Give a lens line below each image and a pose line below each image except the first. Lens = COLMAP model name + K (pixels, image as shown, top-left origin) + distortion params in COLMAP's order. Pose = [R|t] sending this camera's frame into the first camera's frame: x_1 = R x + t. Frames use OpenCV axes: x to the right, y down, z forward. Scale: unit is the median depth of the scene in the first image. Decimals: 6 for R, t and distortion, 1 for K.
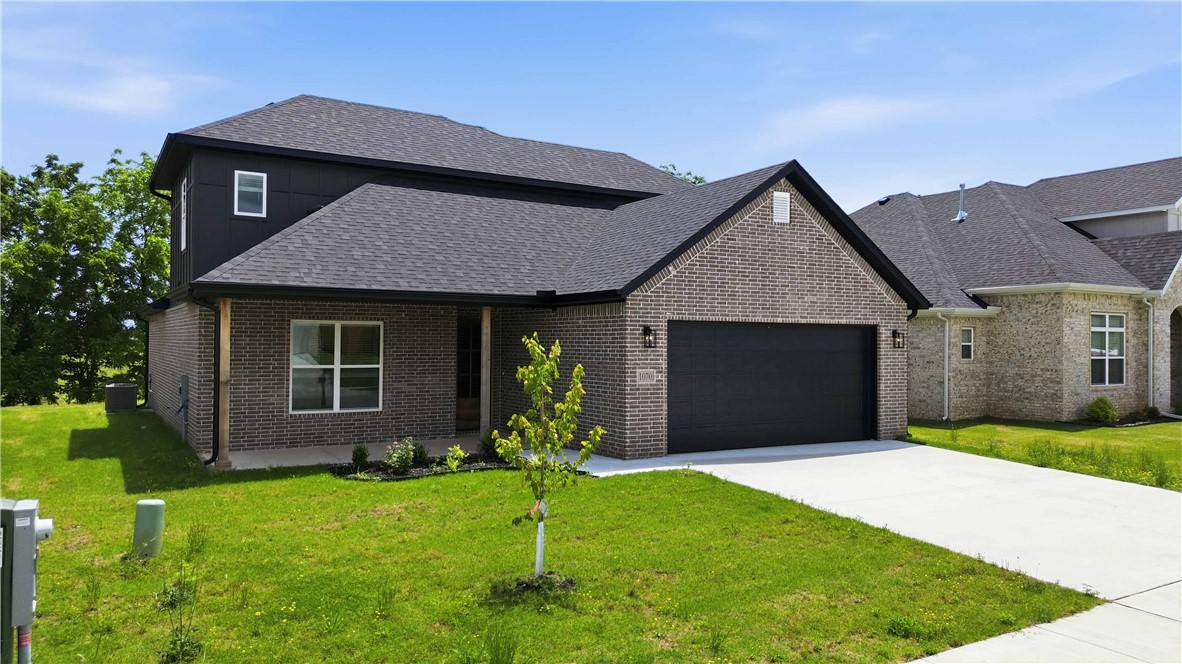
lens RADIAL K [[843.3, 0, 597.3], [0, 843.3, 333.0], [0, 0, 1]] dist [0.056433, -0.058729]
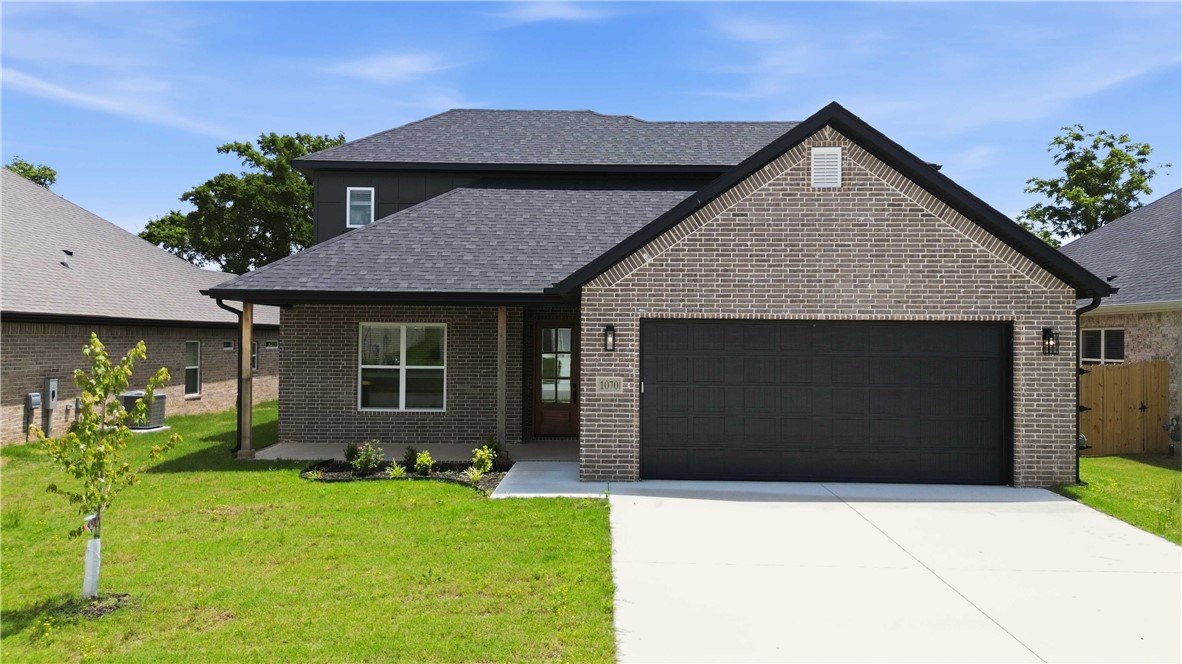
lens RADIAL K [[843.3, 0, 594.1], [0, 843.3, 334.6], [0, 0, 1]] dist [0.056433, -0.058729]
pose [[0.851434, -0.002973, -0.524454, 0.449118], [0.002151, 0.999995, -0.002176, 0.002493], [0.524458, 0.000725, 0.851436, 0.250847]]
